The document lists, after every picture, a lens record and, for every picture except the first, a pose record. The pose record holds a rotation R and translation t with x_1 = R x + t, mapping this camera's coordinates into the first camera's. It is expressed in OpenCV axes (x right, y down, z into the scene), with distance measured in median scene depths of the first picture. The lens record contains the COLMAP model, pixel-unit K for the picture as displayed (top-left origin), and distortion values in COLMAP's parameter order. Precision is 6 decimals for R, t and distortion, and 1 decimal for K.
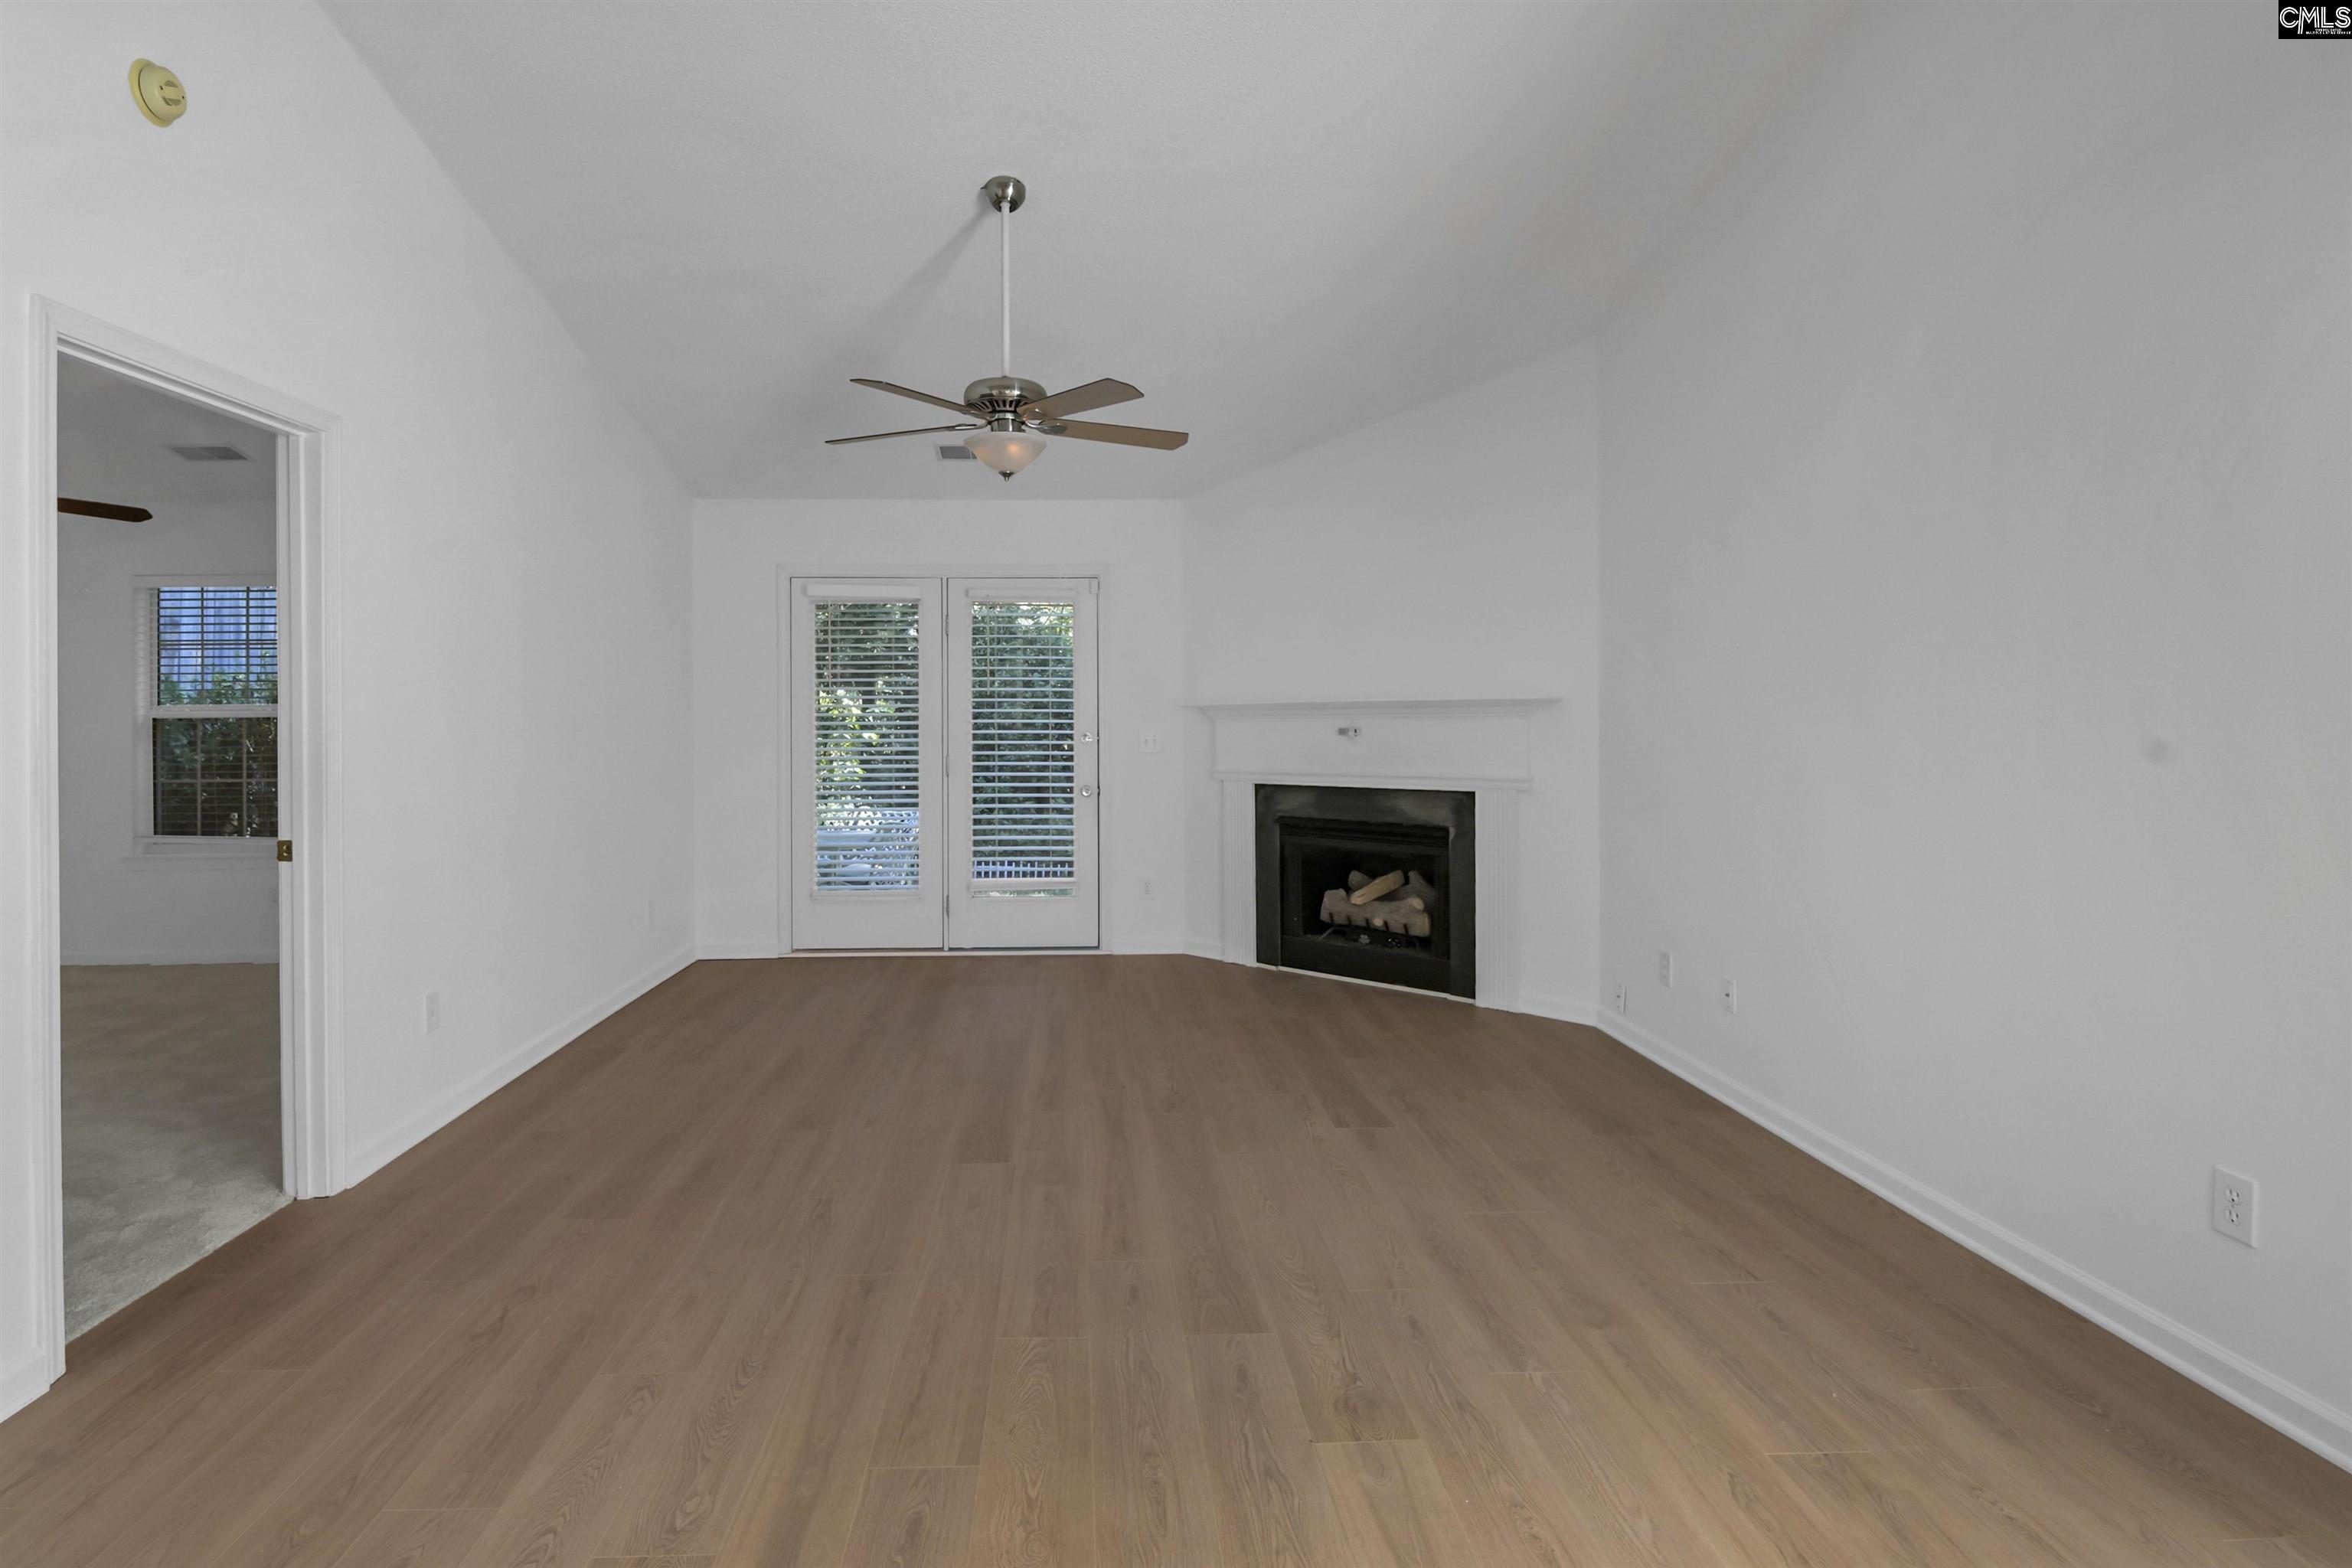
lens RADIAL K [[1137.9, 0, 1094.0], [0, 1137.9, 713.1], [0, 0, 1]] dist [-0.012456, -0.000813]
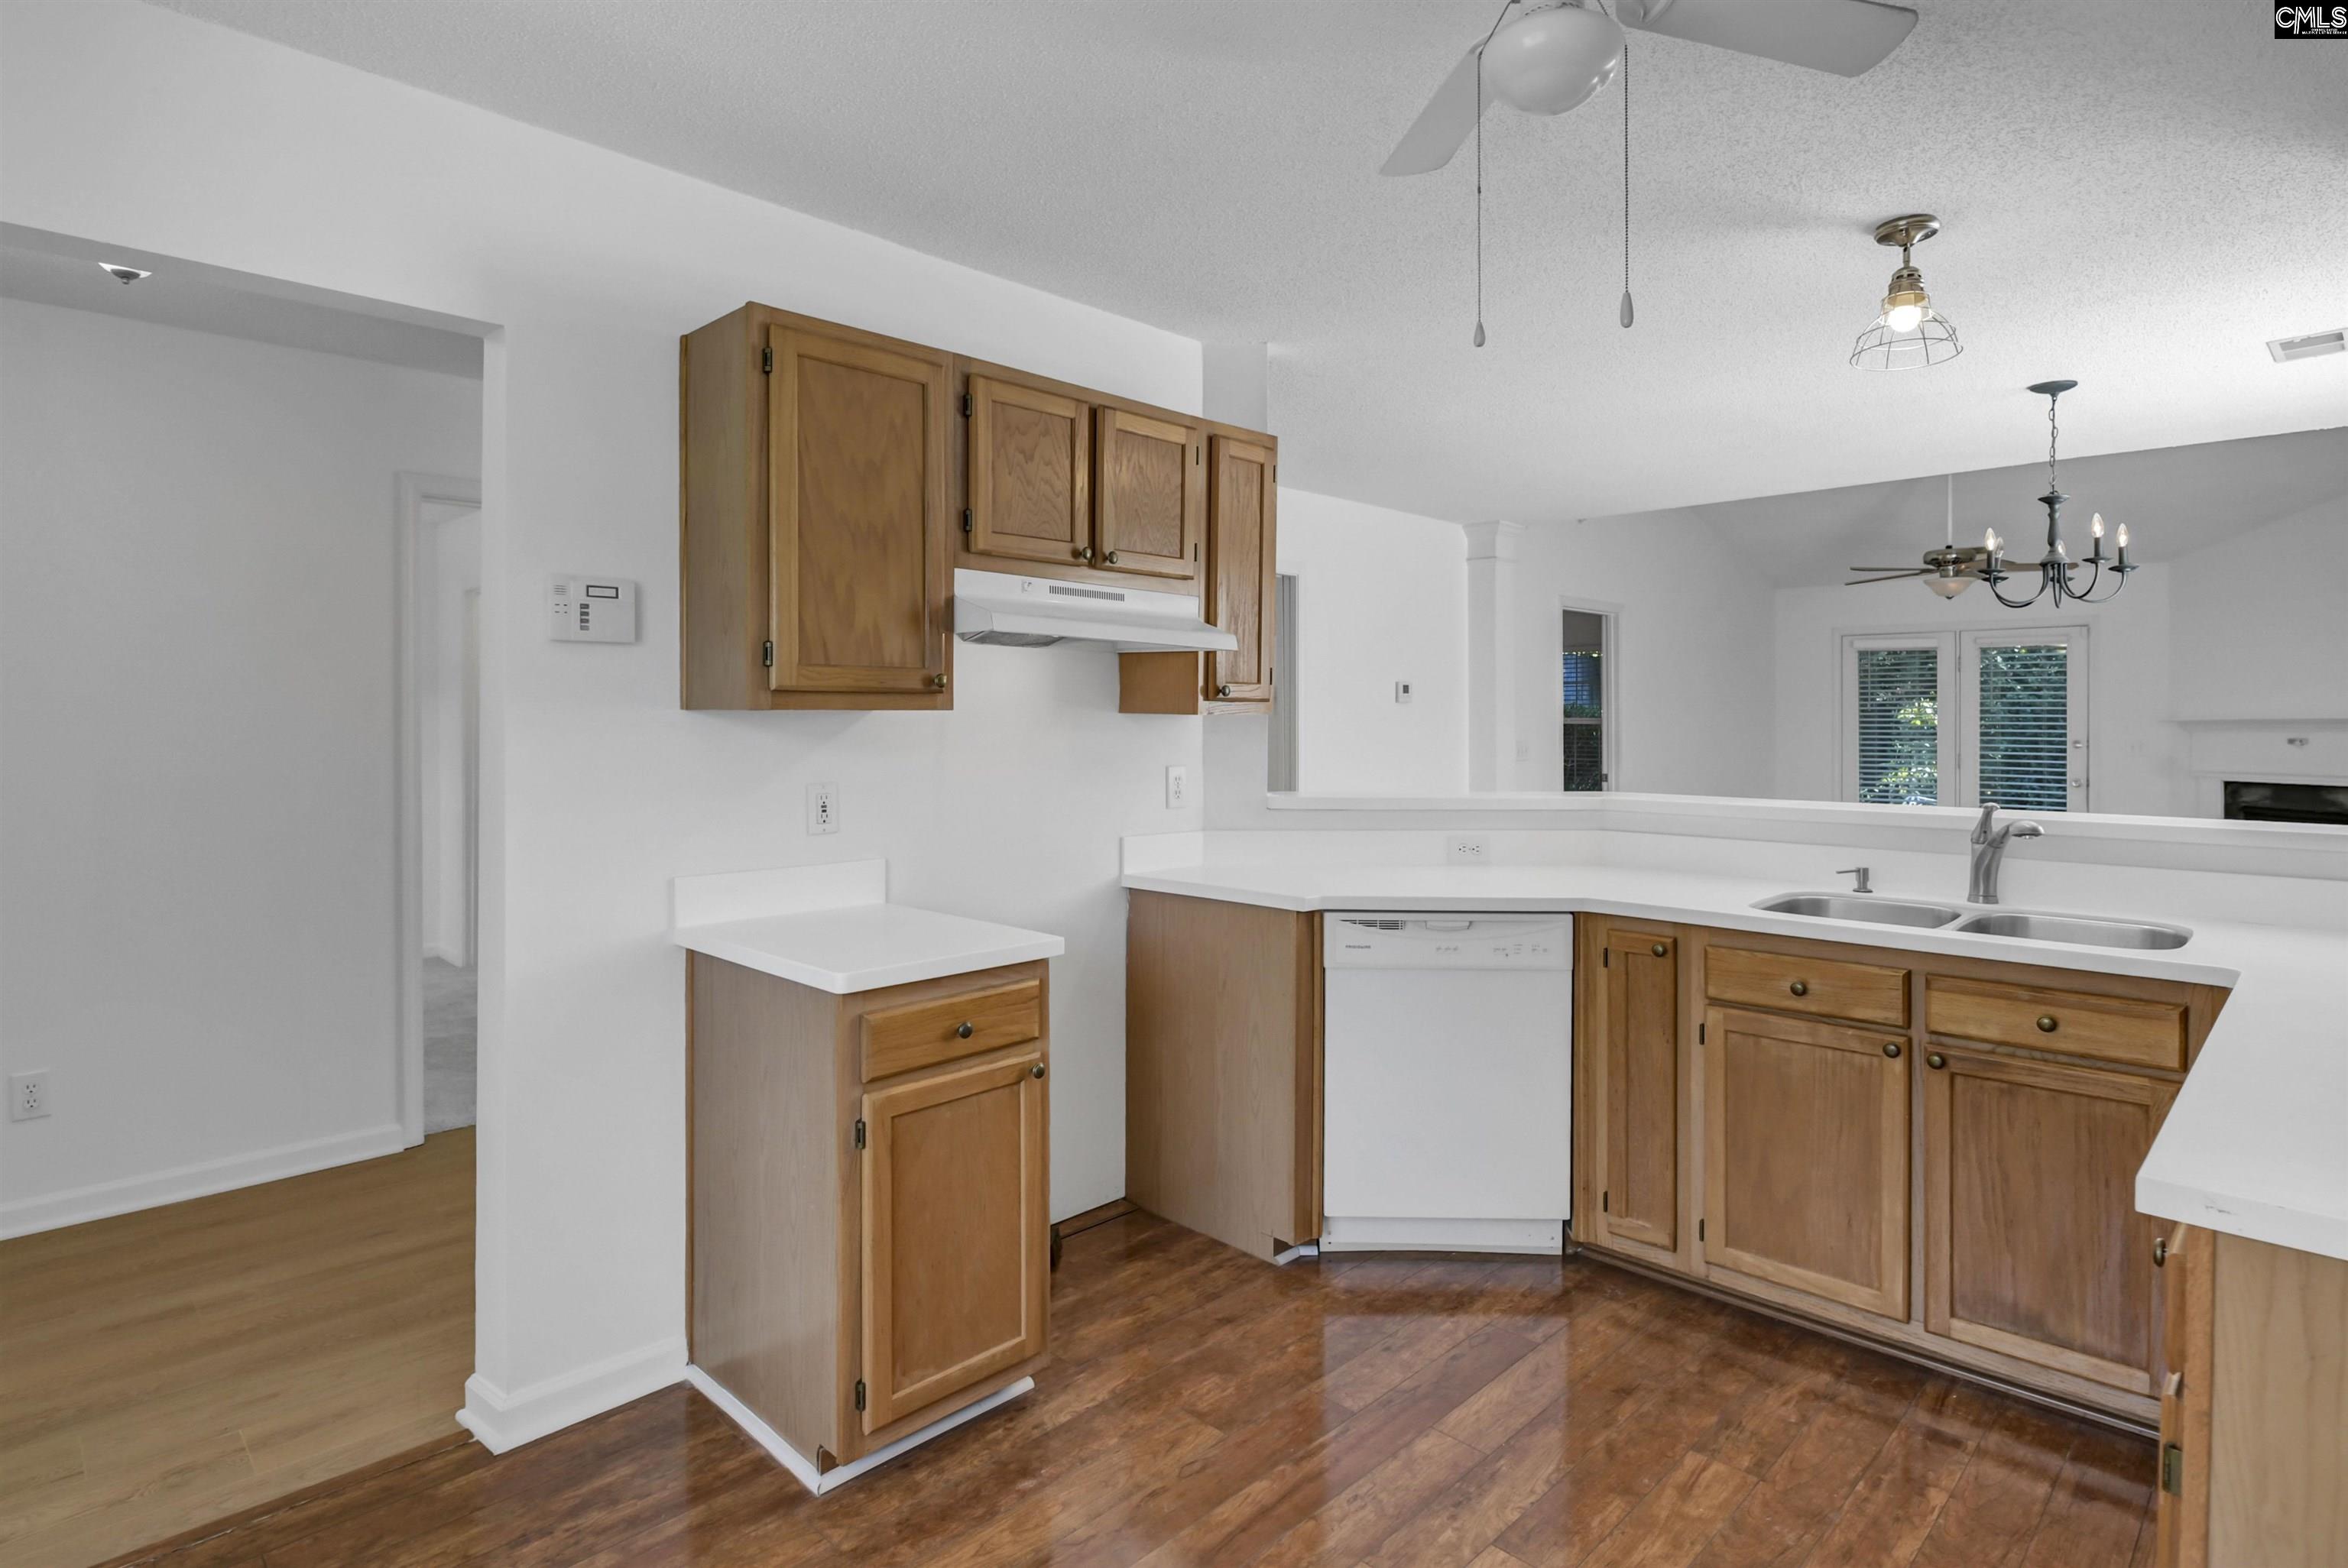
lens RADIAL K [[1199.2, 0, 1164.4], [0, 1199.2, 736.9], [0, 0, 1]] dist [0.002000, -0.008061]
pose [[0.686384, 0.015694, -0.727070, 0.335770], [-0.004606, 0.999841, 0.017233, -0.007264], [0.727225, -0.008479, 0.686347, -0.916132]]
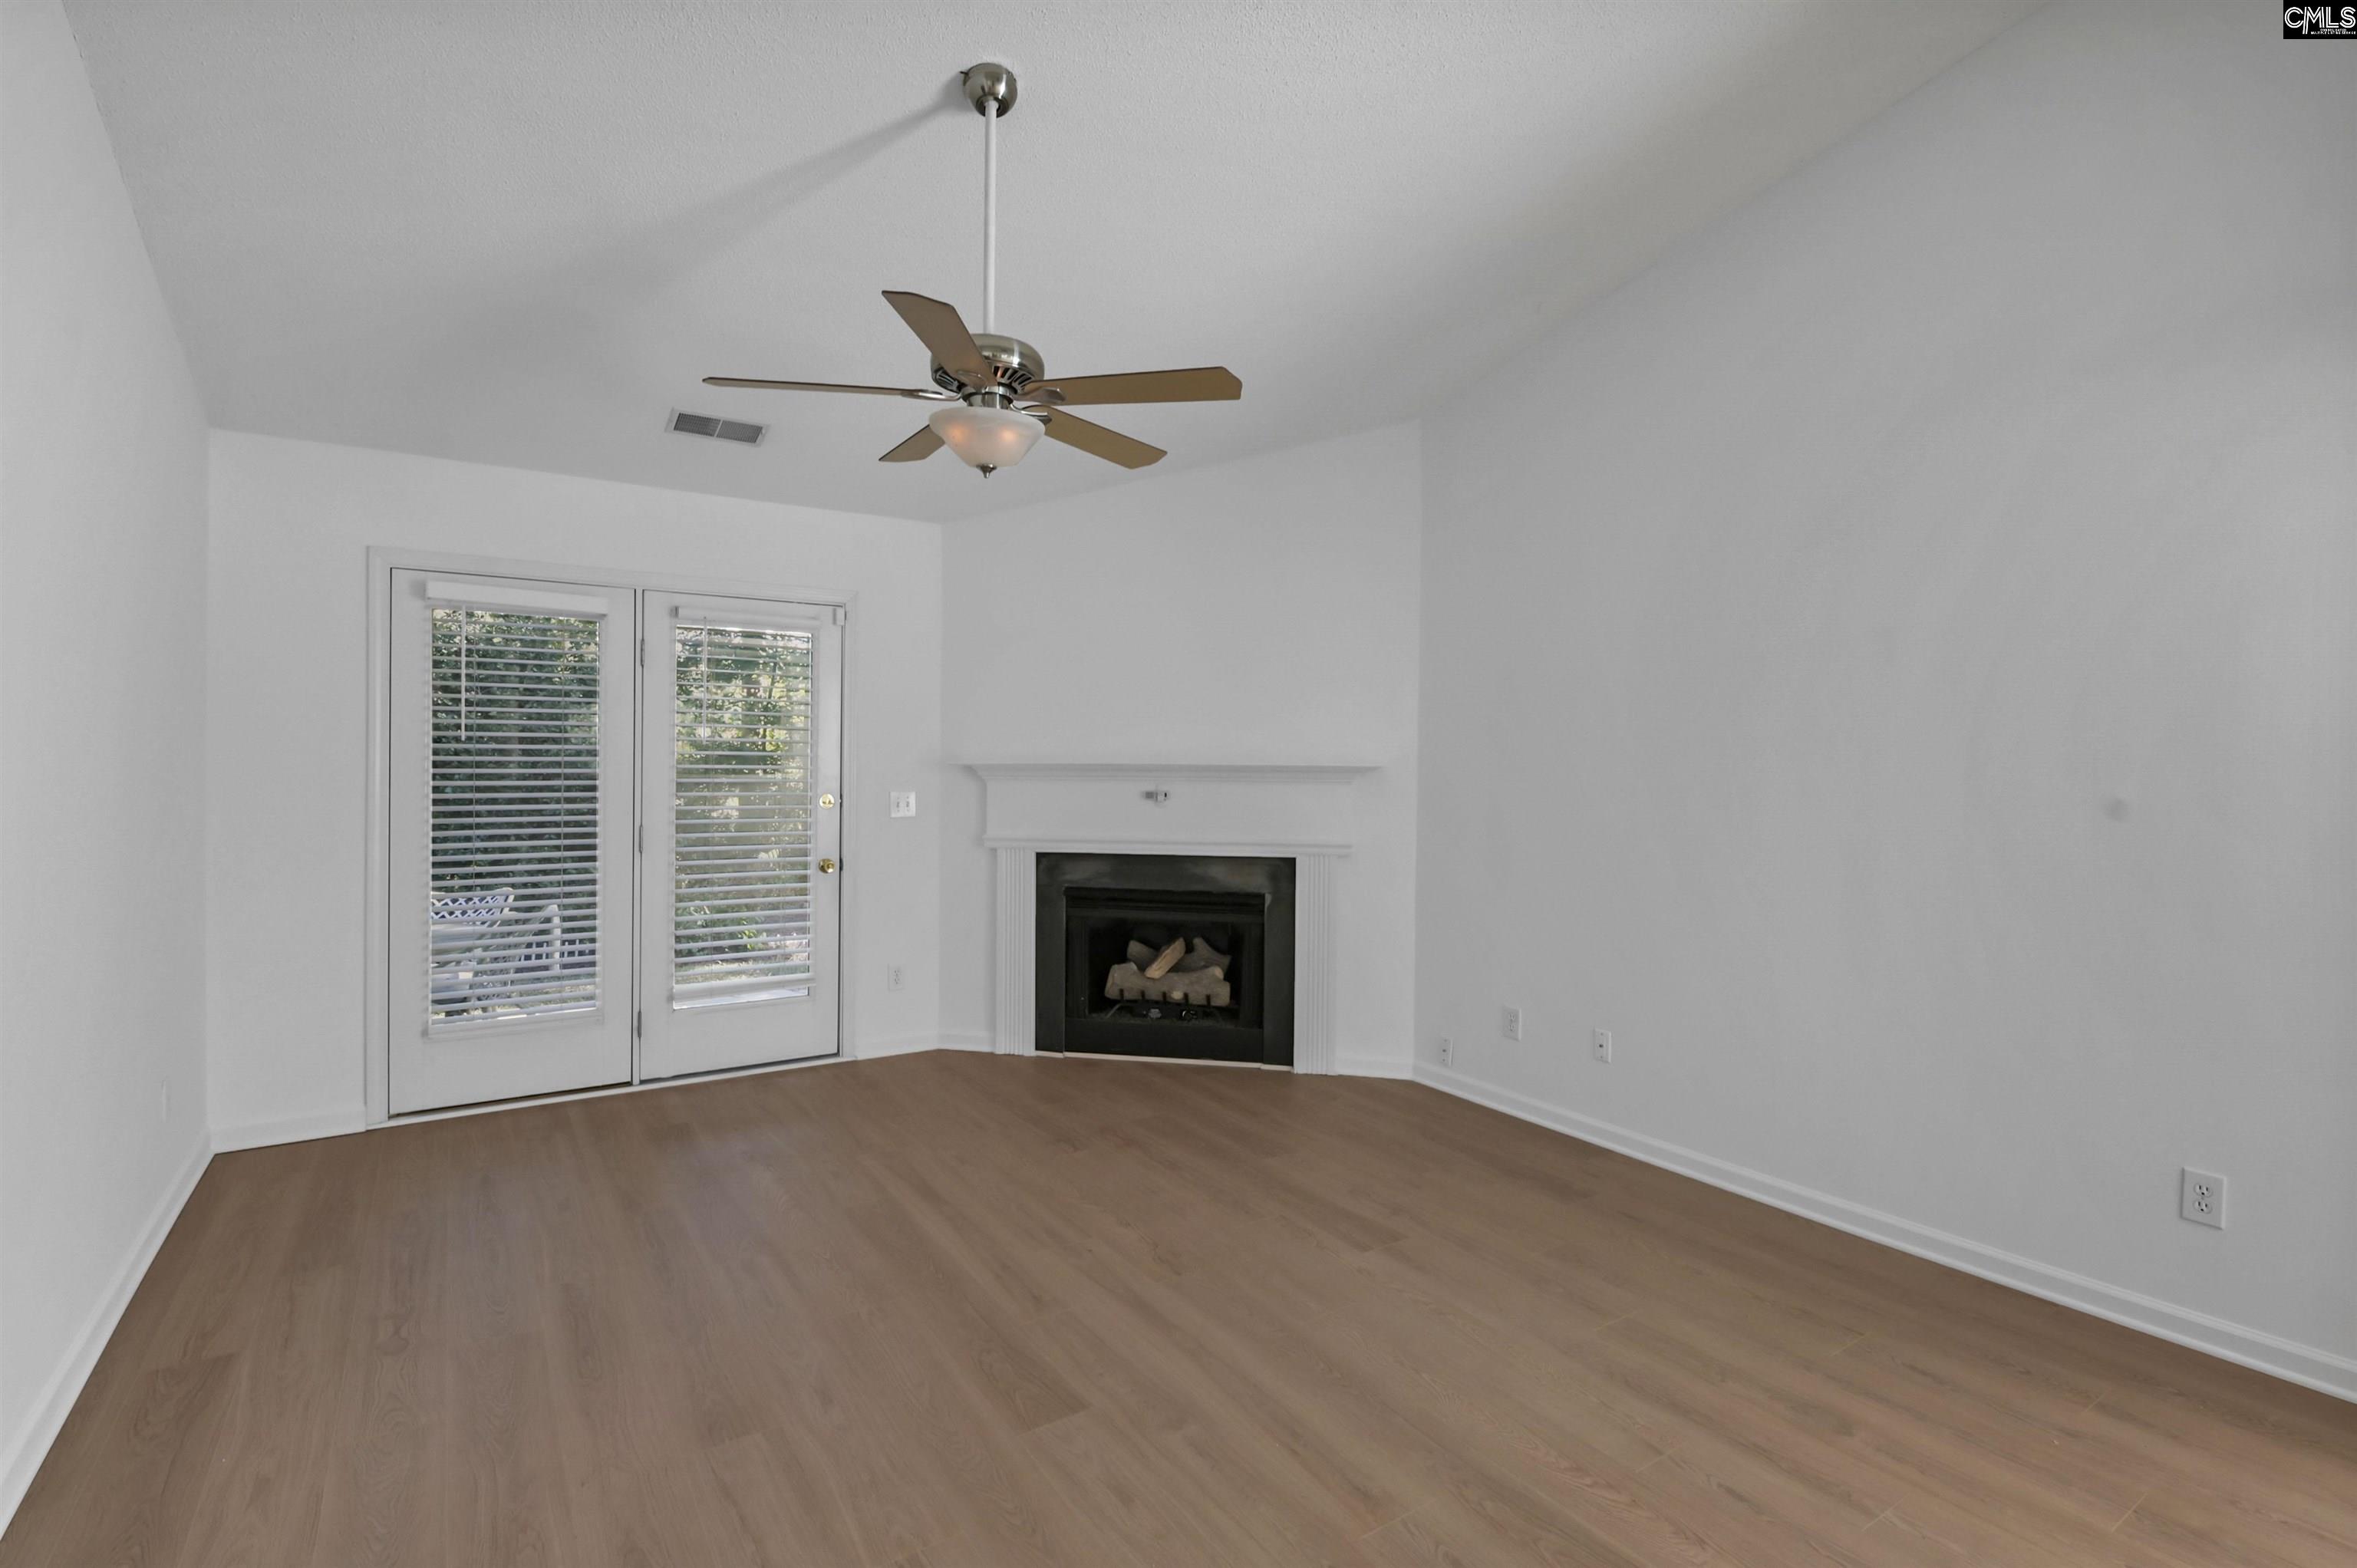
lens RADIAL K [[1095.0, 0, 1171.5], [0, 1095.0, 765.0], [0, 0, 1]] dist [-0.013082, -0.001054]
pose [[0.846883, 0.009042, 0.531702, -0.251378], [-0.016238, 0.999829, 0.008862, -0.017855], [-0.531531, -0.016139, 0.846885, 0.233710]]
